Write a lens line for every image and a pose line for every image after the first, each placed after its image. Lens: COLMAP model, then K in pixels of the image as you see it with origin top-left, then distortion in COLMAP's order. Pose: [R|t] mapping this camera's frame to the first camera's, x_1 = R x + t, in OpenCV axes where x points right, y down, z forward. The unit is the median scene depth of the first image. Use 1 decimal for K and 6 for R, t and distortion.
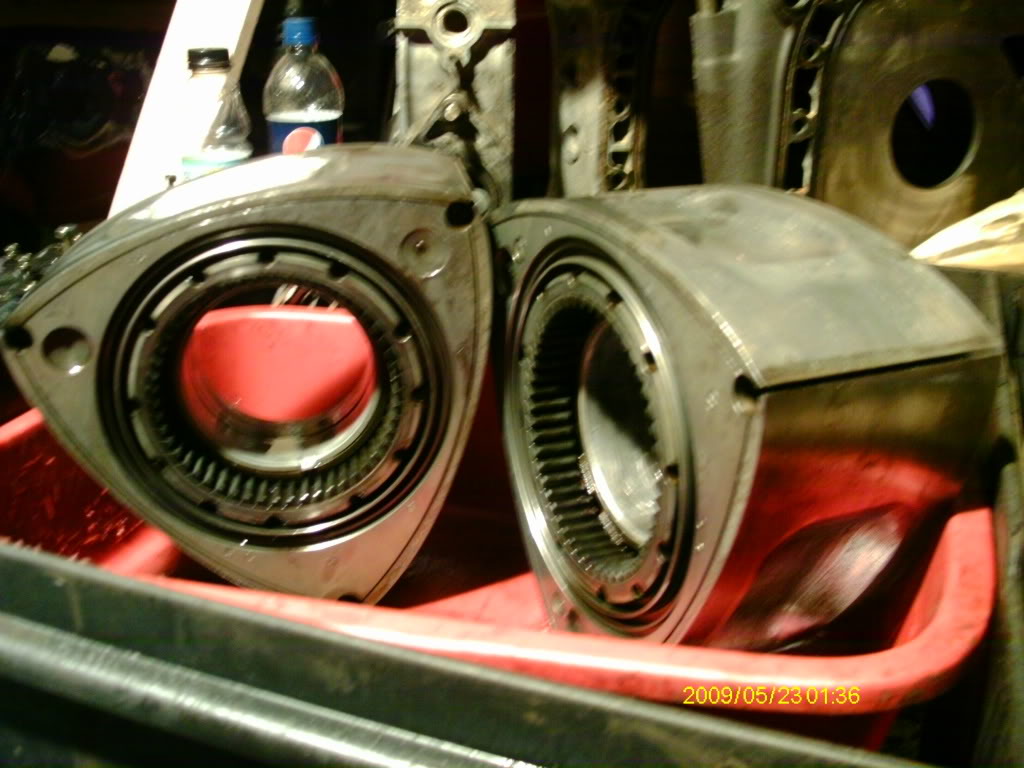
lens RADIAL K [[1127.1, 0, 445.2], [0, 1127.1, 347.4], [0, 0, 1]] dist [-0.167935, 0.135439]
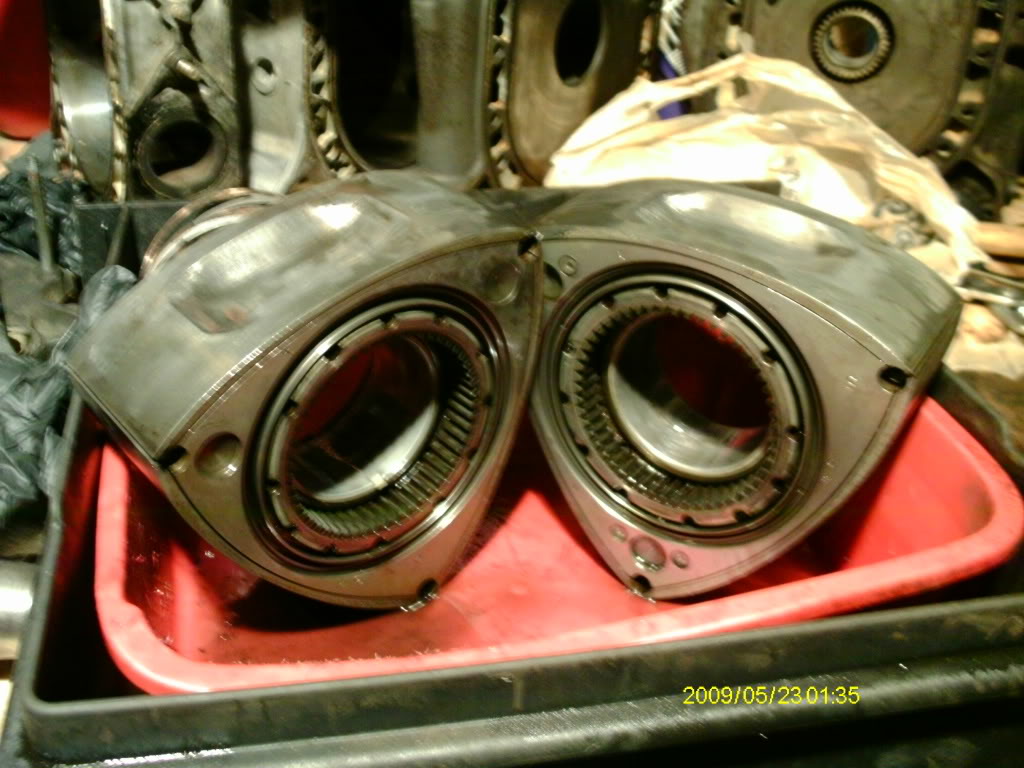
lens RADIAL K [[1127.1, 0, 445.2], [0, 1127.1, 347.4], [0, 0, 1]] dist [-0.167935, 0.135439]
pose [[0.833495, -0.235255, 0.499942, -0.627654], [0.148458, 0.966907, 0.207486, -0.258159], [-0.532210, -0.098718, 0.840837, 0.067077]]
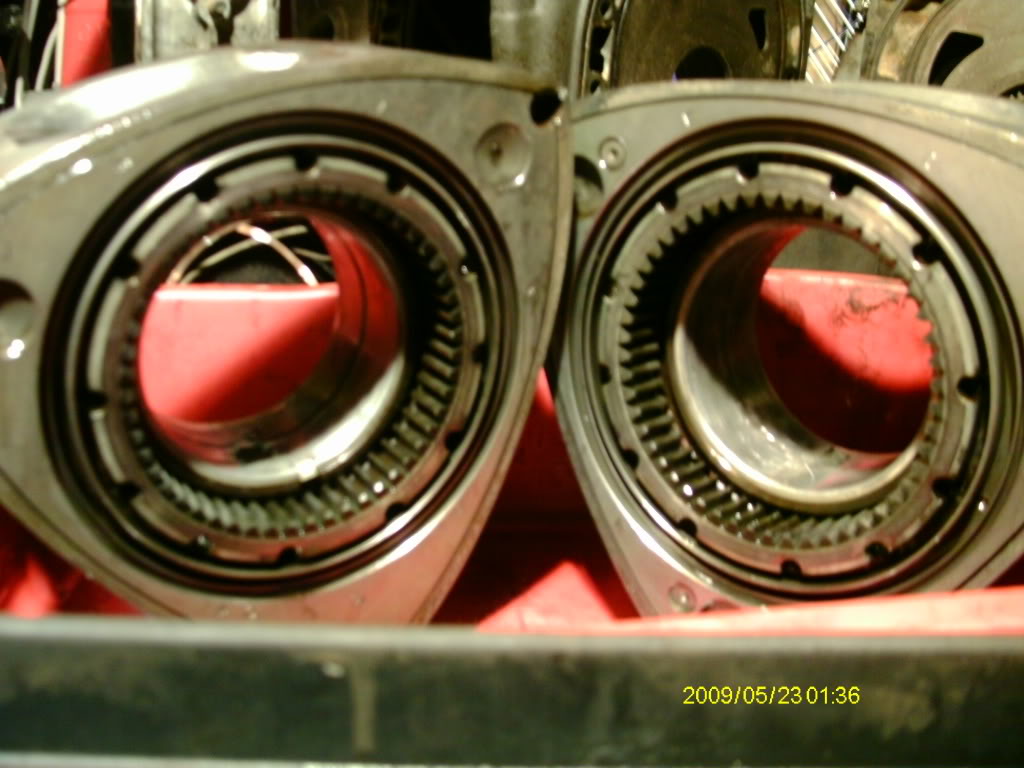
lens RADIAL K [[1127.1, 0, 445.2], [0, 1127.1, 347.4], [0, 0, 1]] dist [-0.167935, 0.135439]
pose [[0.906744, -0.071822, 0.415520, -0.358090], [0.088711, 0.995826, -0.021457, 0.052003], [-0.412245, 0.056318, 0.909331, 0.336246]]
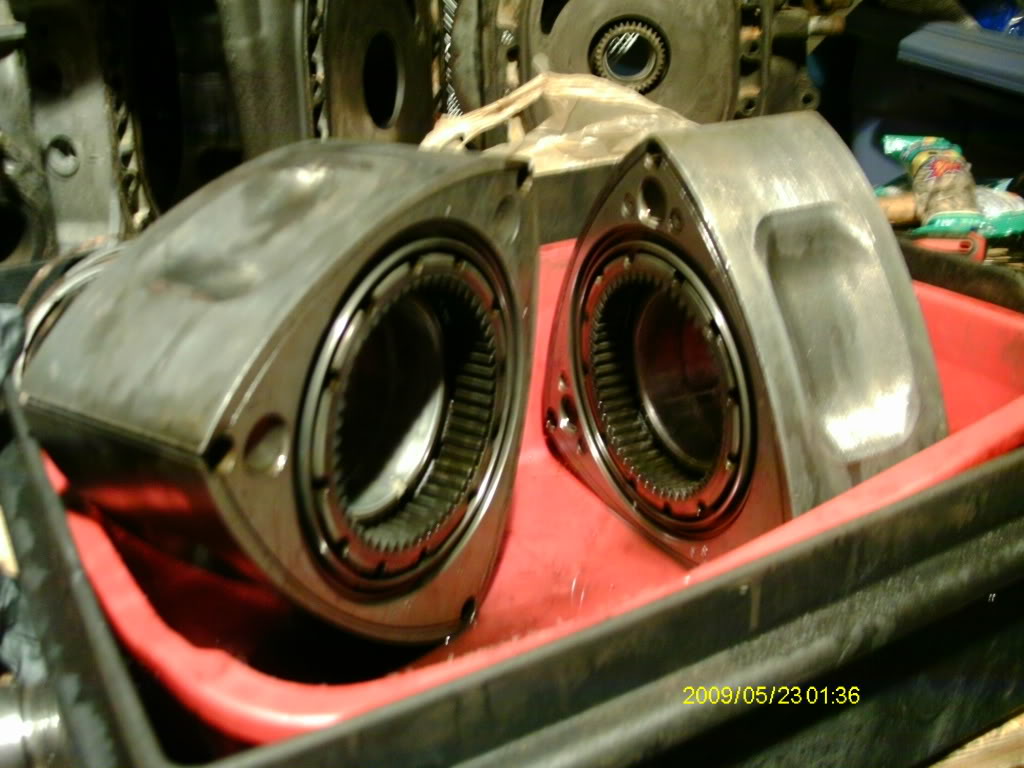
lens RADIAL K [[1127.1, 0, 445.2], [0, 1127.1, 347.4], [0, 0, 1]] dist [-0.167935, 0.135439]
pose [[0.621208, -0.301887, 0.723163, -0.781507], [0.301140, 0.943924, 0.135360, -0.126420], [-0.723474, 0.133686, 0.677284, 0.365378]]
